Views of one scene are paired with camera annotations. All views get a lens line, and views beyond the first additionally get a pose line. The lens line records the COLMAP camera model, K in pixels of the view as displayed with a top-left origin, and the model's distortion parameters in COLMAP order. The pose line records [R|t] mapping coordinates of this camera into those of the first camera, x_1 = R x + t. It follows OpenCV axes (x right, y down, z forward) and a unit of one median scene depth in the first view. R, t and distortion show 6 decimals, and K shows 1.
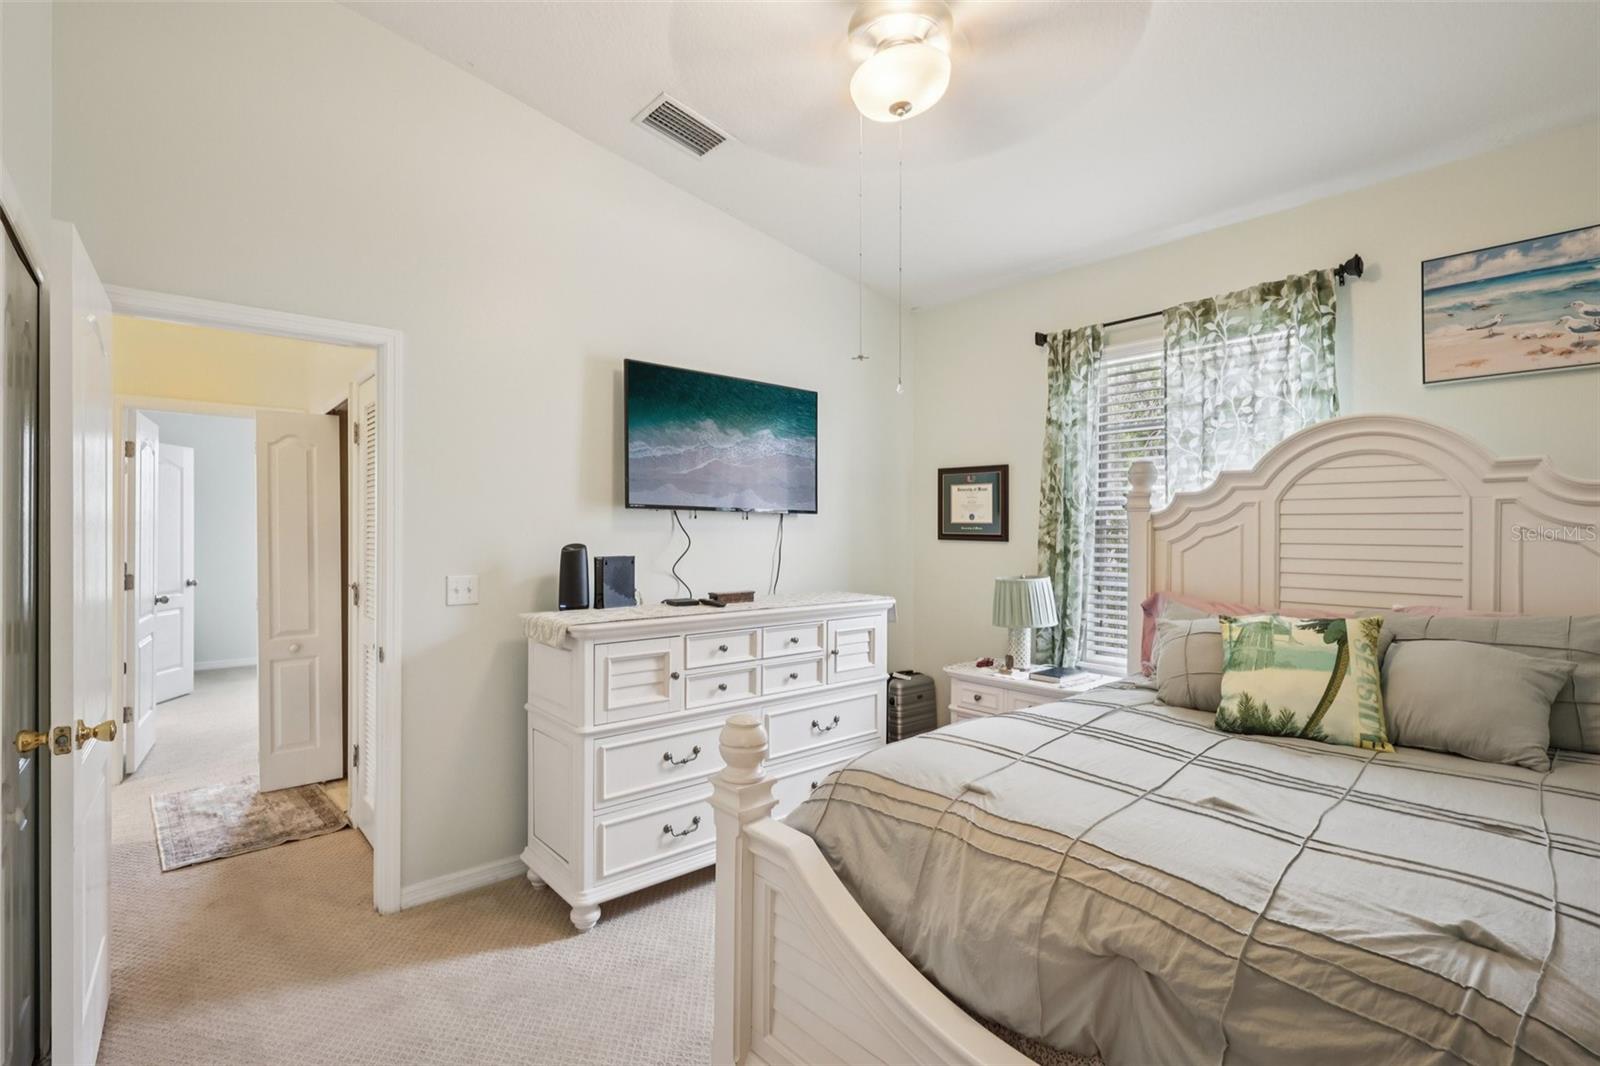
lens RADIAL K [[749.7, 0, 800.3], [0, 749.7, 532.7], [0, 0, 1]] dist [-0.007897, 0.002472]
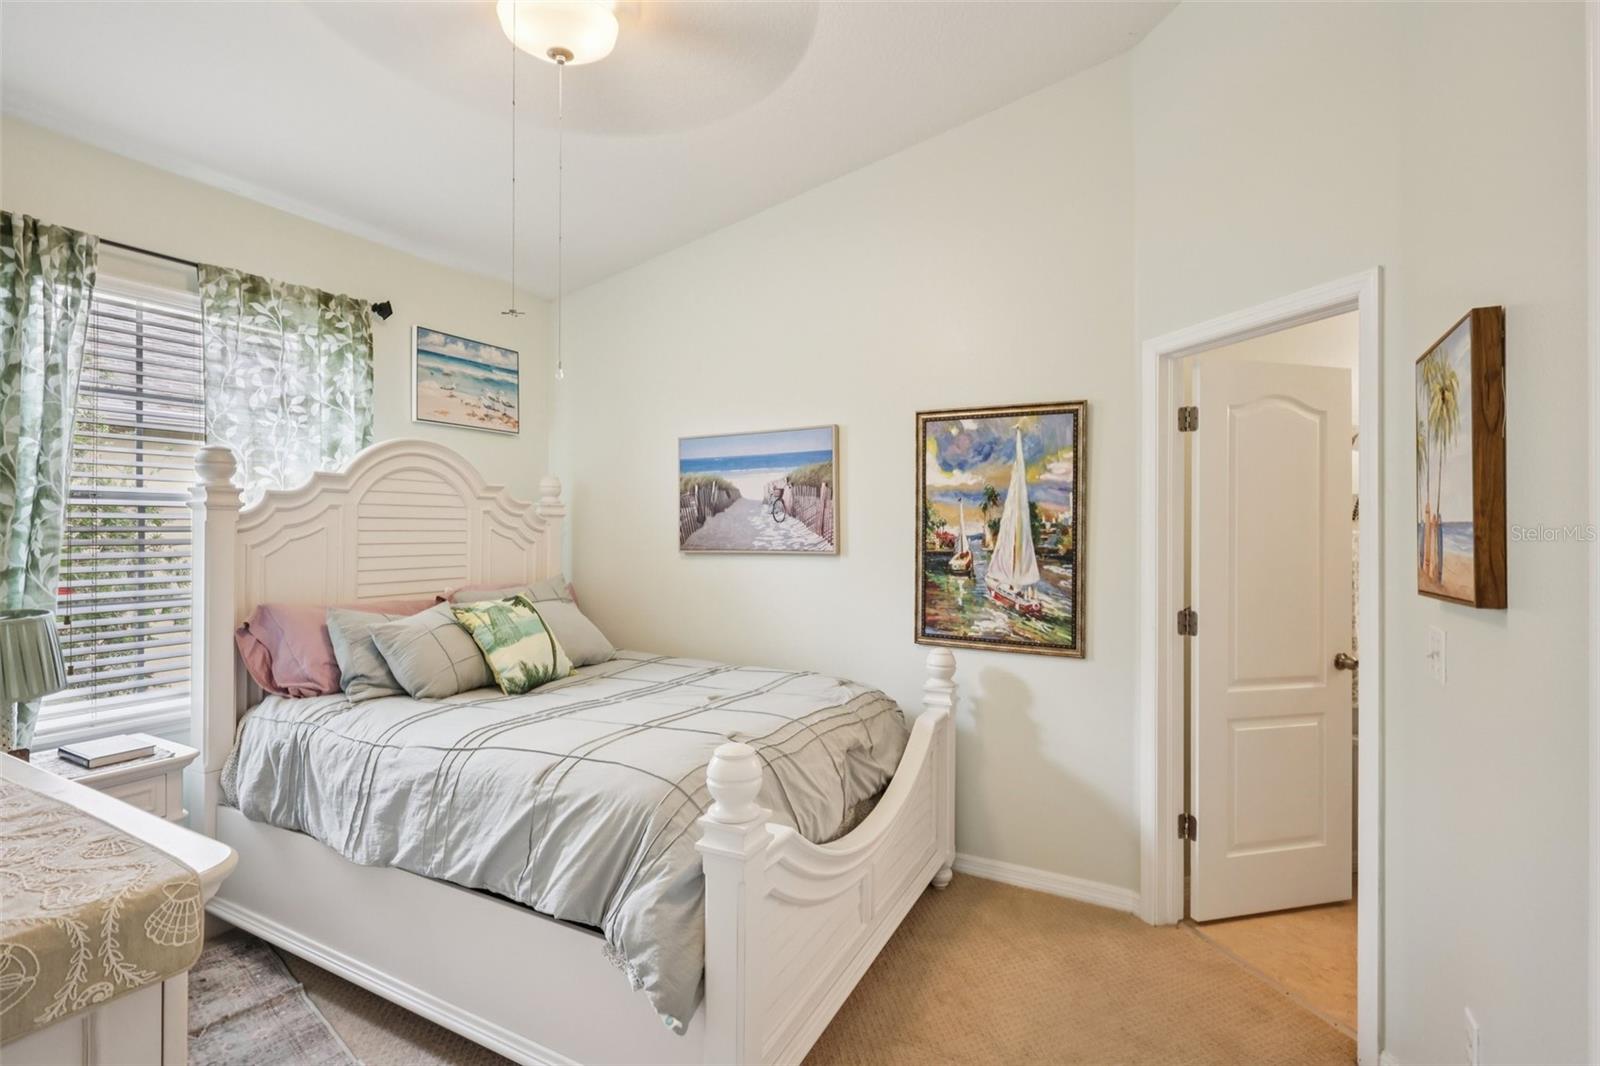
lens RADIAL K [[749.7, 0, 799.4], [0, 749.7, 526.3], [0, 0, 1]] dist [-0.007897, 0.002472]
pose [[-0.355953, 0.001948, 0.934502, -0.570738], [0.004272, 0.999991, -0.000457, -0.008073], [-0.934494, 0.003830, -0.355958, 0.763048]]
